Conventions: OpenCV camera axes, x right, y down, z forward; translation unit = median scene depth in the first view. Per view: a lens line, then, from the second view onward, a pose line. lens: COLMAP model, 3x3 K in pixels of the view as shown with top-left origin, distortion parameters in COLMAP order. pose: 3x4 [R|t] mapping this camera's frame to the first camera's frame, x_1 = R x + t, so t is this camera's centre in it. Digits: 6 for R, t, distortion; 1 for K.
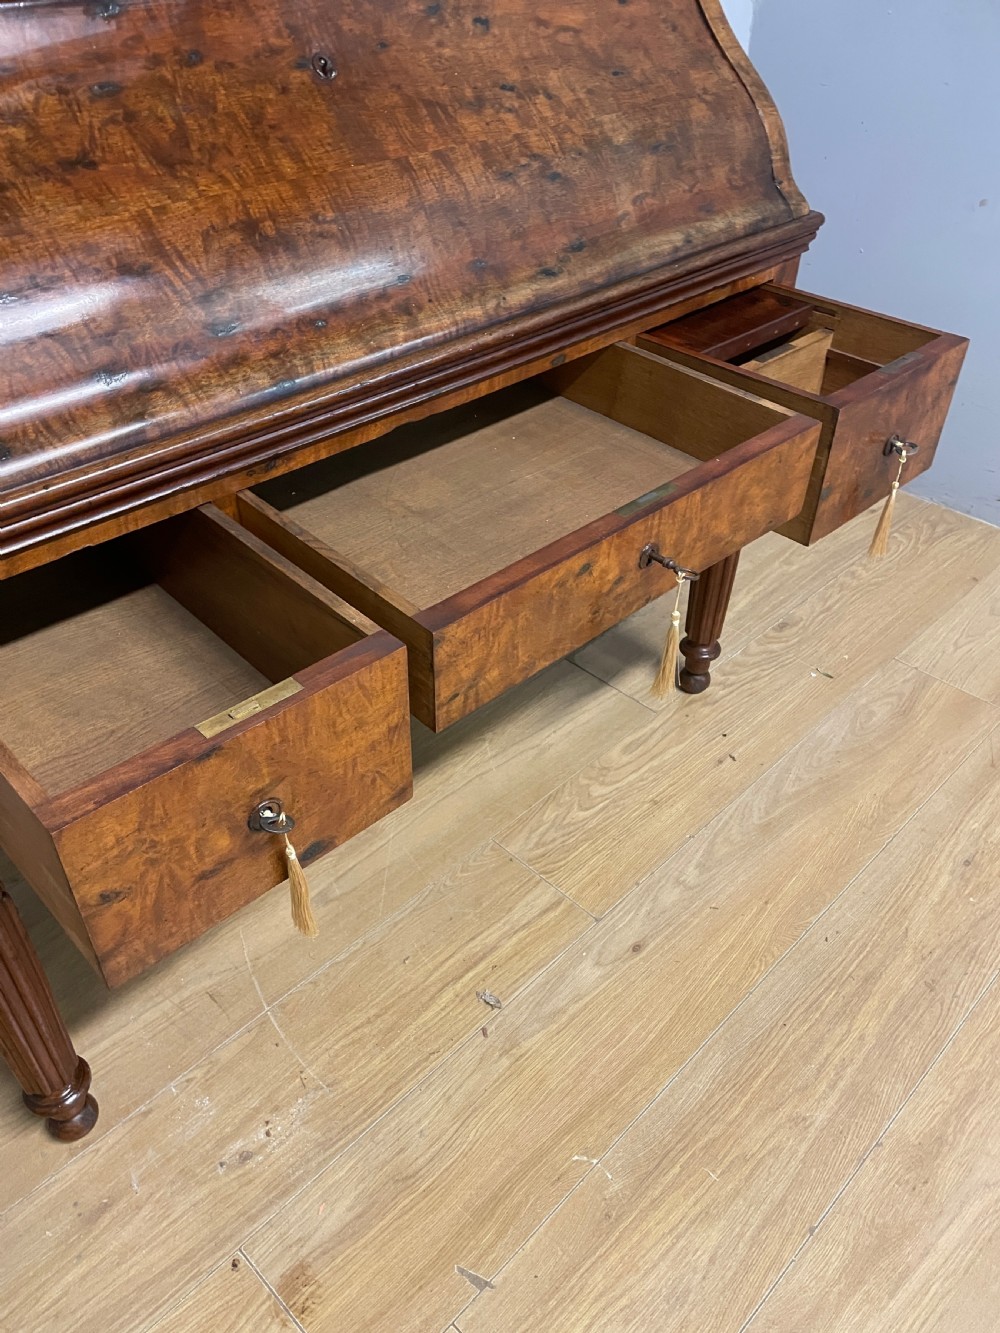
lens RADIAL K [[1029.1, 0, 500.0], [0, 1029.1, 666.5], [0, 0, 1]] dist [0.102468, -0.135252]
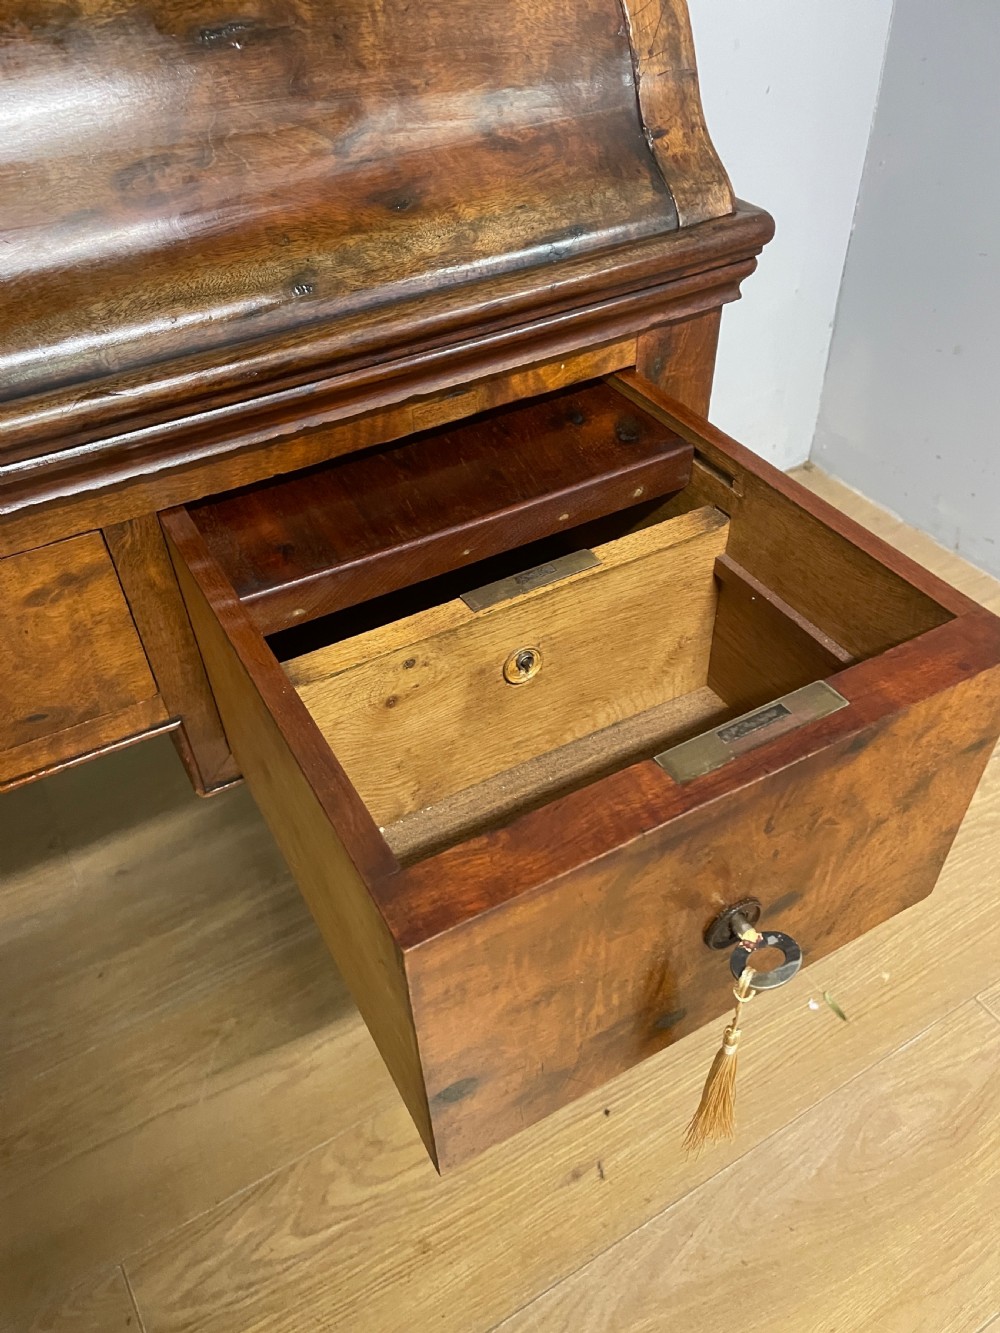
lens RADIAL K [[1030.9, 0, 486.8], [0, 1030.9, 675.9], [0, 0, 1]] dist [0.106810, -0.147793]
pose [[0.965513, 0.142995, -0.217573, 0.313804], [-0.125876, 0.987893, 0.090677, -0.276416], [0.227905, -0.060163, 0.971823, 0.565121]]
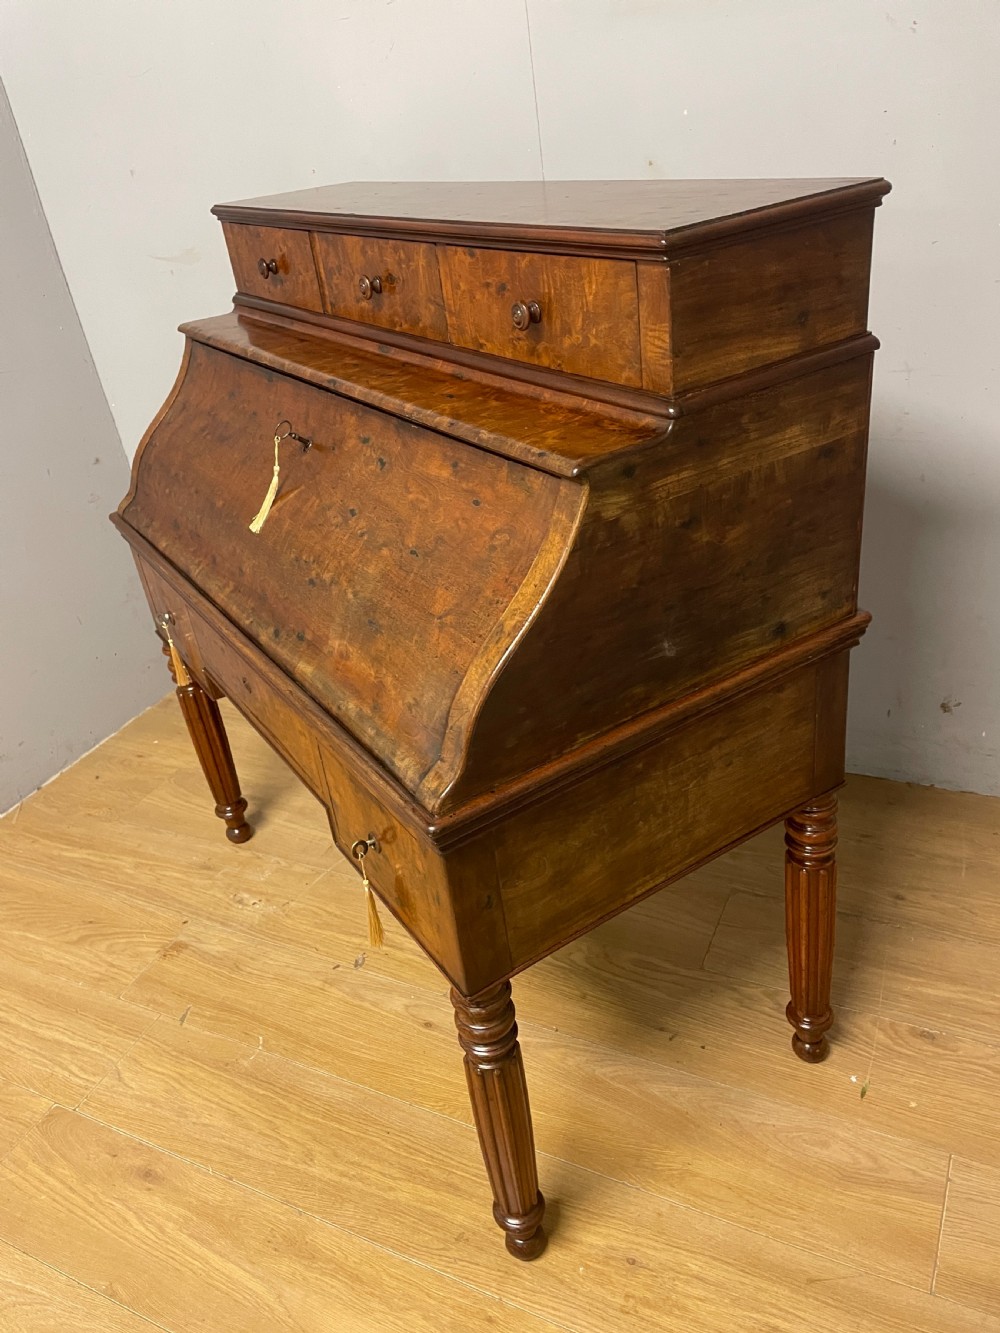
lens RADIAL K [[1008.8, 0, 485.6], [0, 1008.8, 680.9], [0, 0, 1]] dist [0.097873, -0.127956]
pose [[0.302318, 0.445711, -0.842583, 1.065999], [-0.486873, 0.832145, 0.265500, -0.468461], [0.819487, 0.329965, 0.468577, 0.344278]]
